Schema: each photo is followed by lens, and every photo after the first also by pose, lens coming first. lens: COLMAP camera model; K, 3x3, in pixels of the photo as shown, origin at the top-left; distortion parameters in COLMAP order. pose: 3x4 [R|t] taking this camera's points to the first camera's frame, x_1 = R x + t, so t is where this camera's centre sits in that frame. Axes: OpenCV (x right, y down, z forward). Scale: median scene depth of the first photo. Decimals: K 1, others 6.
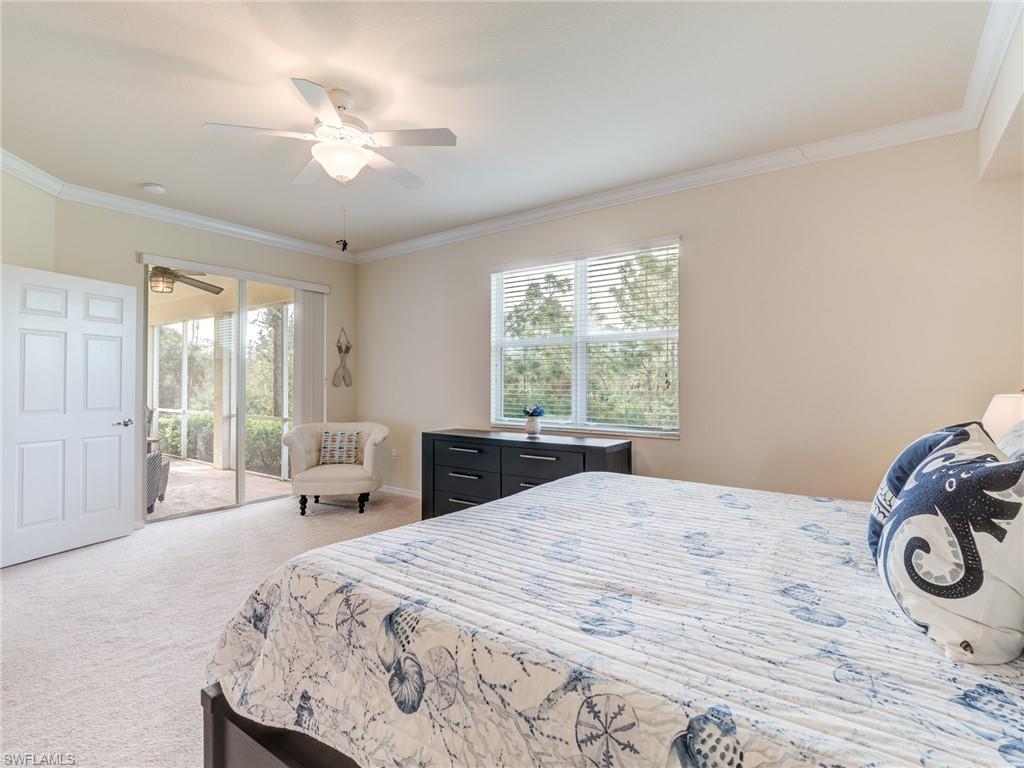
lens RADIAL K [[507.8, 0, 511.6], [0, 507.8, 378.3], [0, 0, 1]] dist [0.002402, -0.011619]
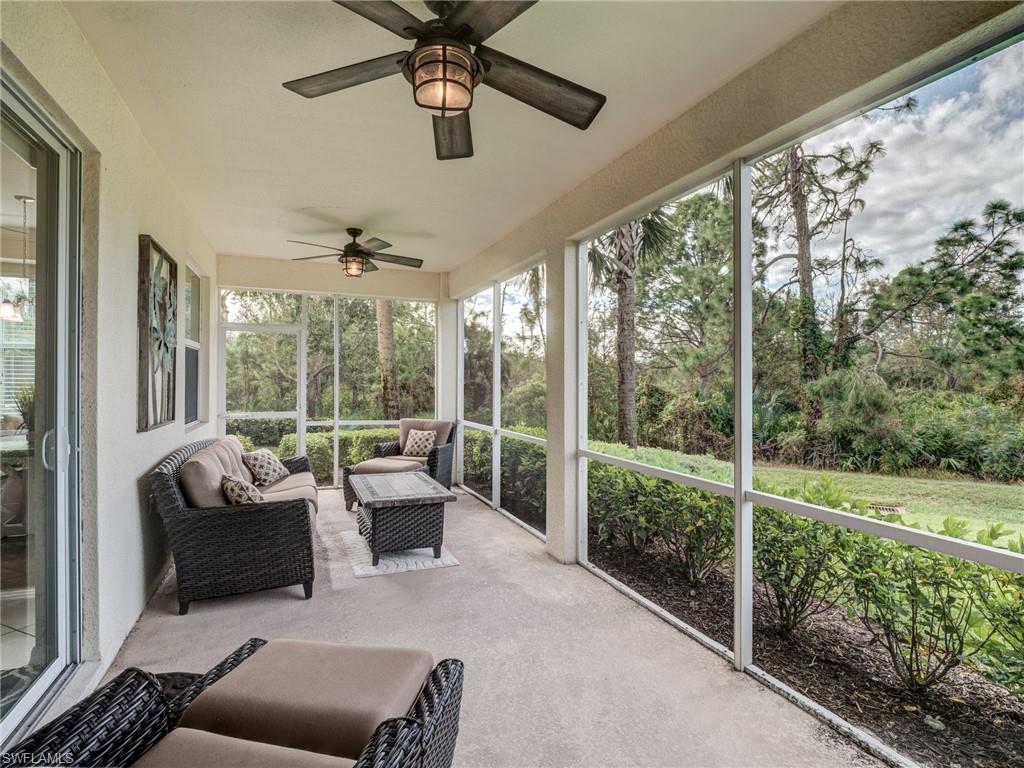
lens RADIAL K [[507.8, 0, 515.0], [0, 507.8, 381.9], [0, 0, 1]] dist [0.002402, -0.011619]
pose [[0.863825, 0.002511, -0.503785, -0.164293], [0.004818, 0.999901, 0.013244, -0.000930], [0.503768, -0.013868, 0.863728, 0.249738]]
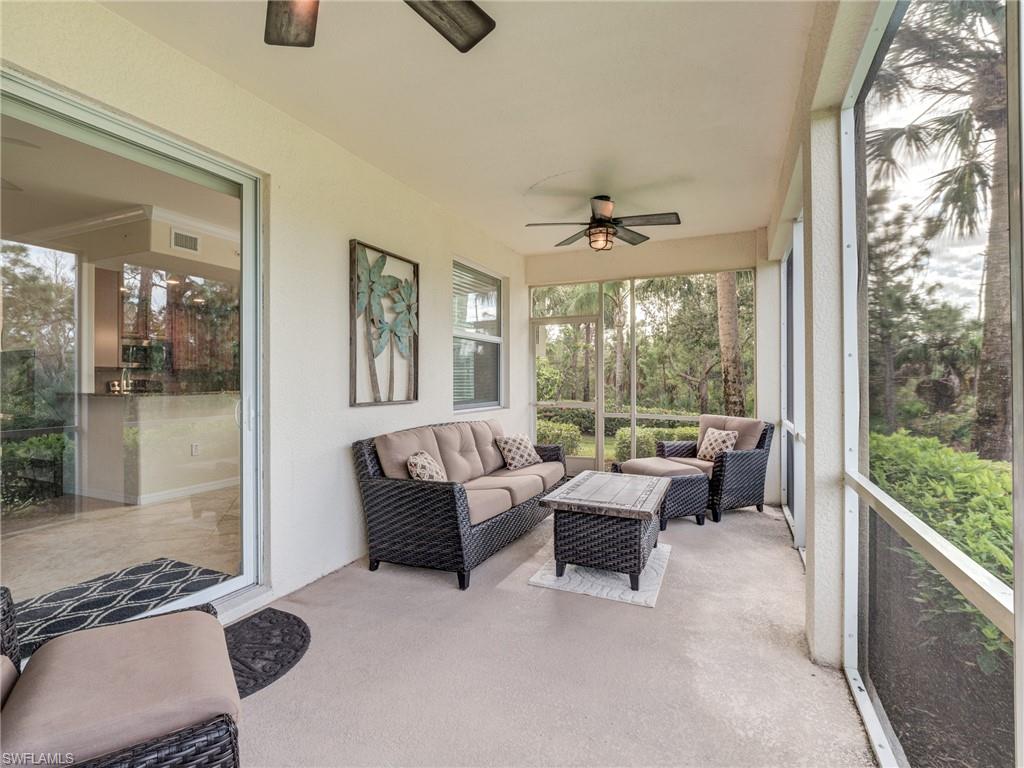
lens RADIAL K [[507.8, 0, 511.0], [0, 507.8, 380.1], [0, 0, 1]] dist [0.002402, -0.011619]
pose [[0.224826, -0.001927, -0.974397, -0.148031], [0.014575, 0.999893, 0.001386, 0.007650], [0.974290, -0.014513, 0.224830, 0.347079]]
